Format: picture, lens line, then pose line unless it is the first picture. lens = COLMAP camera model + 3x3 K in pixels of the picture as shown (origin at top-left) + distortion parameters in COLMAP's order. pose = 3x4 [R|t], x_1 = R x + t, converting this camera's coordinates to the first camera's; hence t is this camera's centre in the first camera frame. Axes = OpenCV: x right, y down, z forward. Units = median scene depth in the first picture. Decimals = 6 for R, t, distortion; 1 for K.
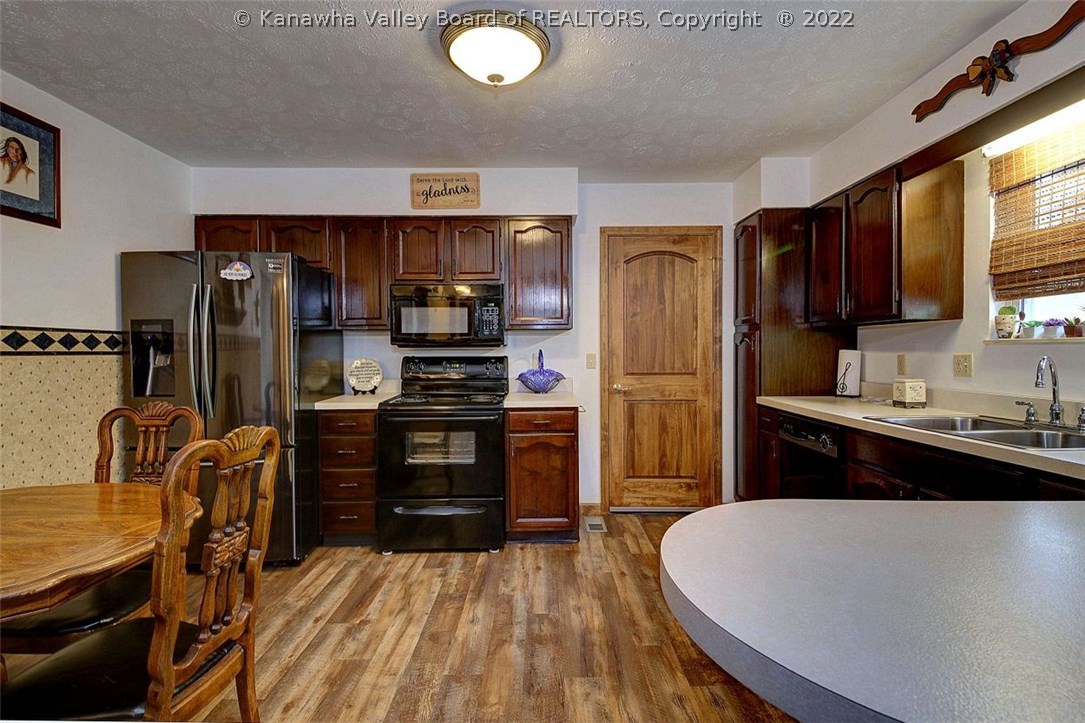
lens RADIAL K [[503.8, 0, 541.6], [0, 503.8, 359.1], [0, 0, 1]] dist [0.002209, 0.000366]
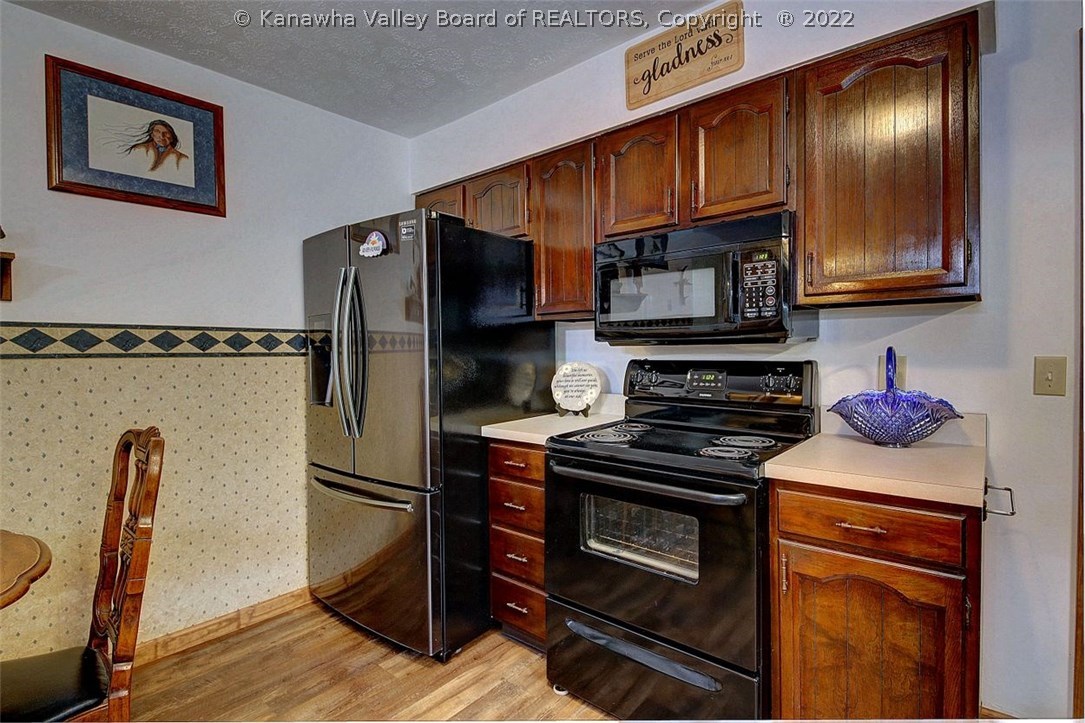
lens RADIAL K [[524.6, 0, 544.9], [0, 524.6, 360.9], [0, 0, 1]] dist [0.018609, -0.002081]
pose [[0.753263, 0.011172, -0.657624, 0.086181], [-0.008060, 0.999937, 0.007756, -0.009608], [0.657669, -0.000542, 0.753306, 0.510665]]
